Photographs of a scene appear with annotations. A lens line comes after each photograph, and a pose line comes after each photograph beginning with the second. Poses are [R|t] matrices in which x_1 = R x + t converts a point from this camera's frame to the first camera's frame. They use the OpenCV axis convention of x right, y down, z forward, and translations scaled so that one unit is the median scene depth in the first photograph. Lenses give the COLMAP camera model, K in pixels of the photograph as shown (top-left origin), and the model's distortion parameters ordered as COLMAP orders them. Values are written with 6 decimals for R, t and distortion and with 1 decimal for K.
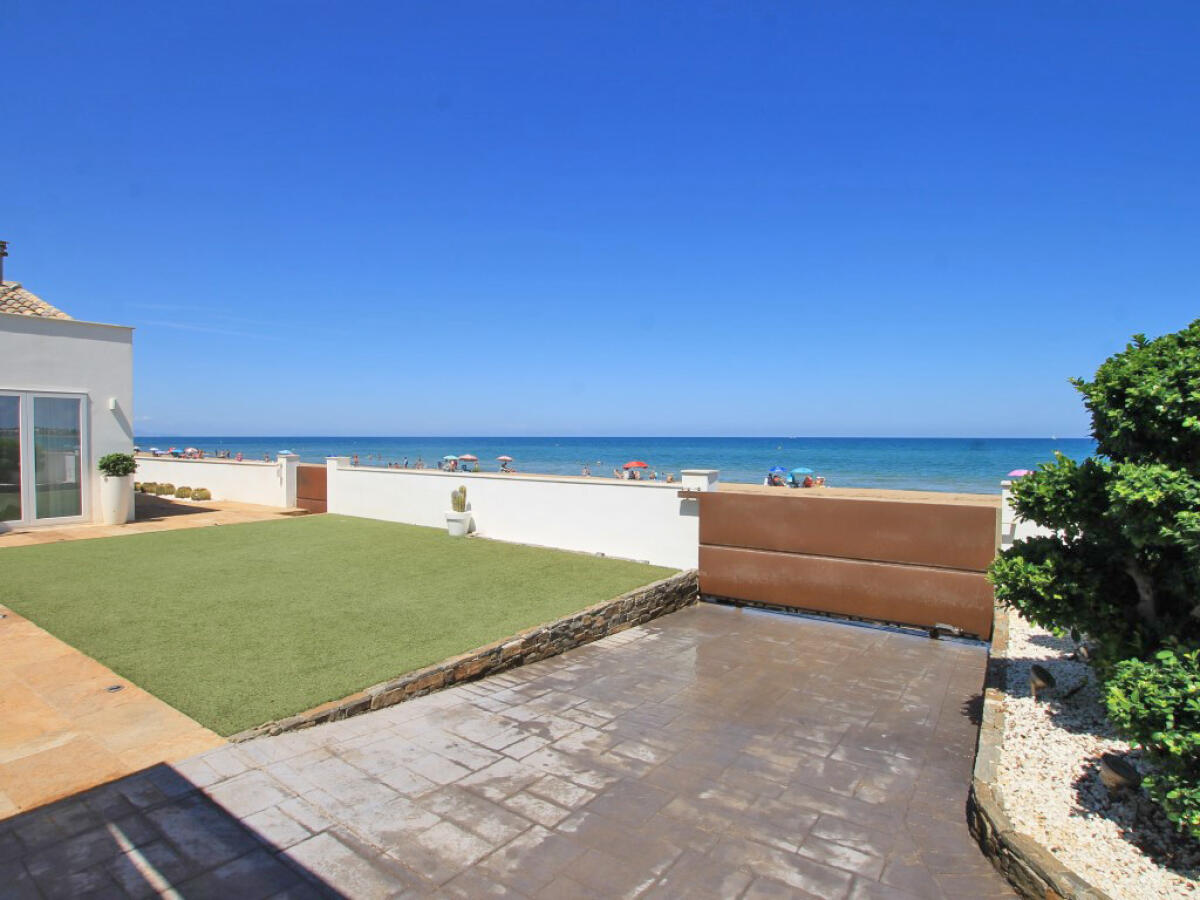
lens RADIAL K [[633.5, 0, 601.3], [0, 633.5, 452.4], [0, 0, 1]] dist [-0.034001, 0.003267]
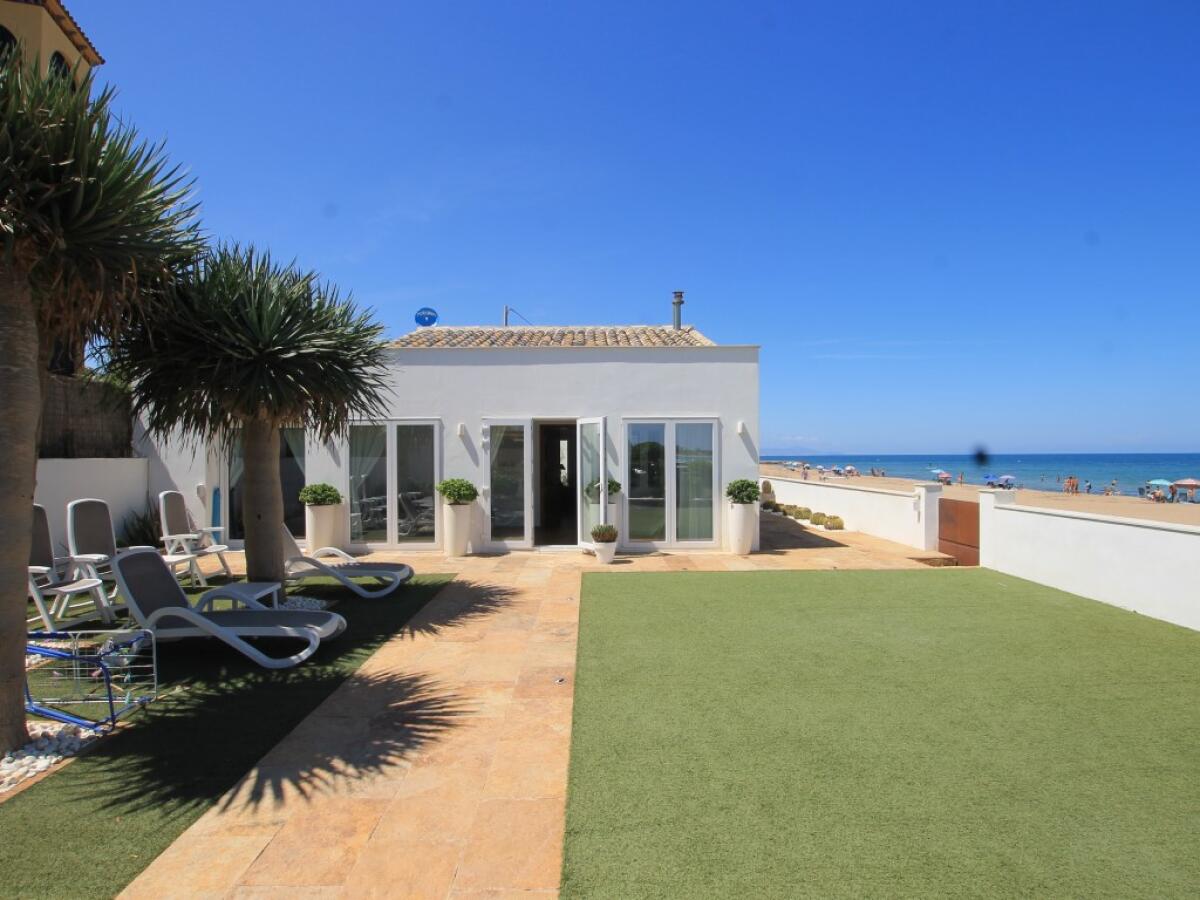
lens RADIAL K [[633.5, 0, 601.0], [0, 633.5, 456.6], [0, 0, 1]] dist [-0.034001, 0.003267]
pose [[0.571990, -0.004474, -0.820248, -0.119569], [-0.013352, 0.999802, -0.014764, -0.017140], [0.820152, 0.019397, 0.571817, 0.291604]]
